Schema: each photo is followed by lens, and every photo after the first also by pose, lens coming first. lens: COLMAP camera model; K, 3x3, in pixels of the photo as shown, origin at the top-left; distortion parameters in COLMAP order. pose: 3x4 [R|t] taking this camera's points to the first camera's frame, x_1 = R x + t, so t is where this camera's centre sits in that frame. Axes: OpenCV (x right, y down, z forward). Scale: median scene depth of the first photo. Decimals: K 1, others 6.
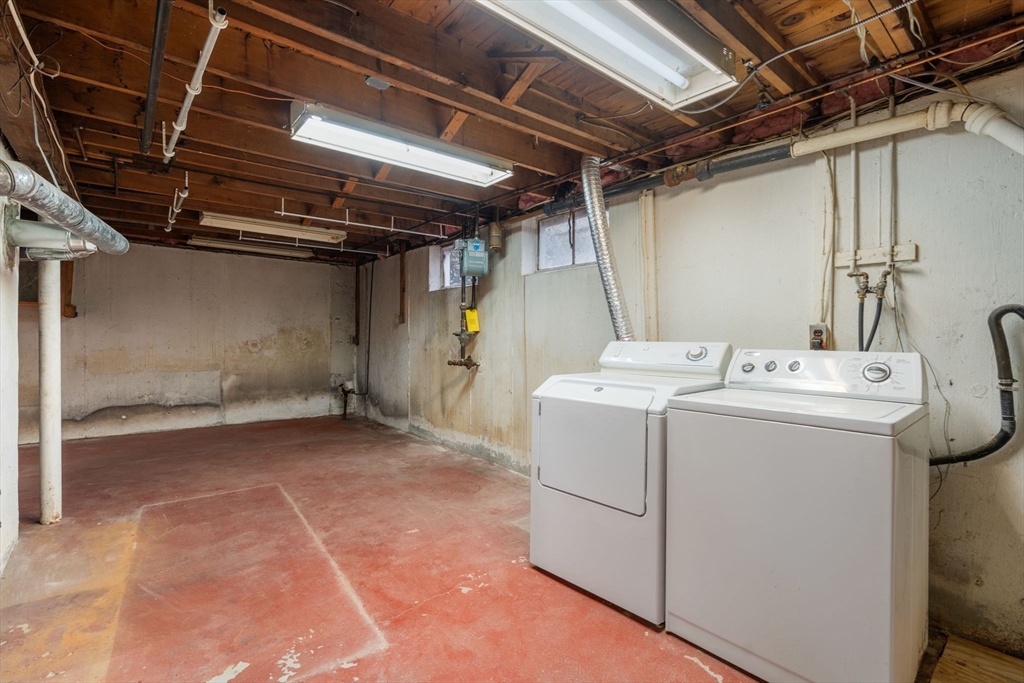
lens RADIAL K [[474.4, 0, 514.4], [0, 474.4, 338.5], [0, 0, 1]] dist [-0.000035, 0.000283]
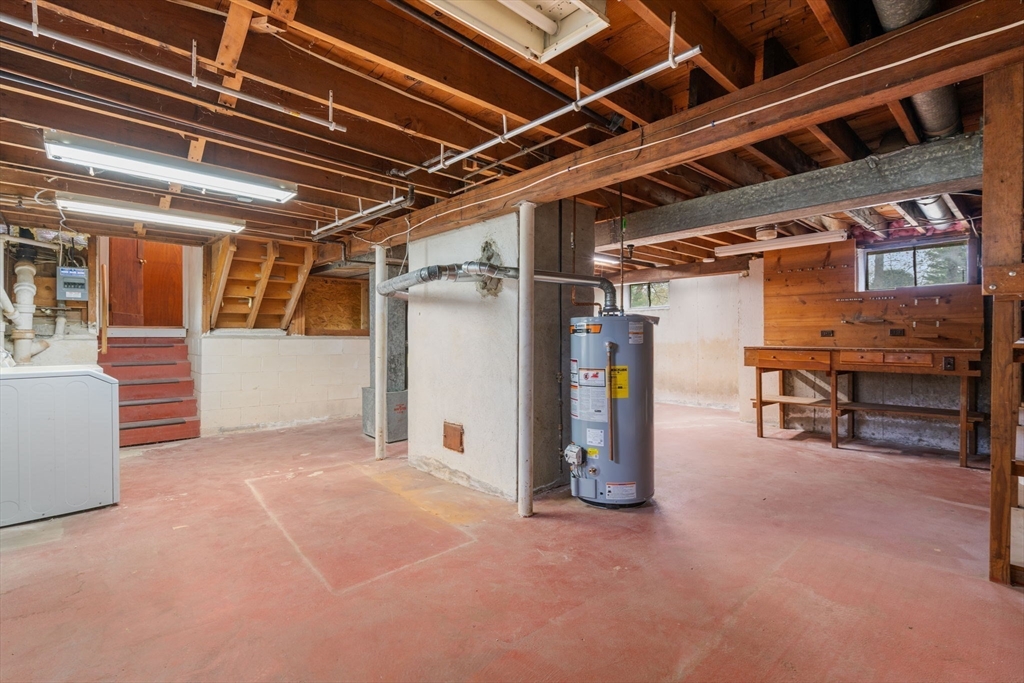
lens RADIAL K [[474.4, 0, 514.4], [0, 474.4, 338.5], [0, 0, 1]] dist [-0.000035, 0.000283]
pose [[-0.998946, -0.009399, -0.044929, -0.958731], [-0.009655, 0.999938, 0.005483, -0.023409], [0.044875, 0.005911, -0.998975, 2.212051]]
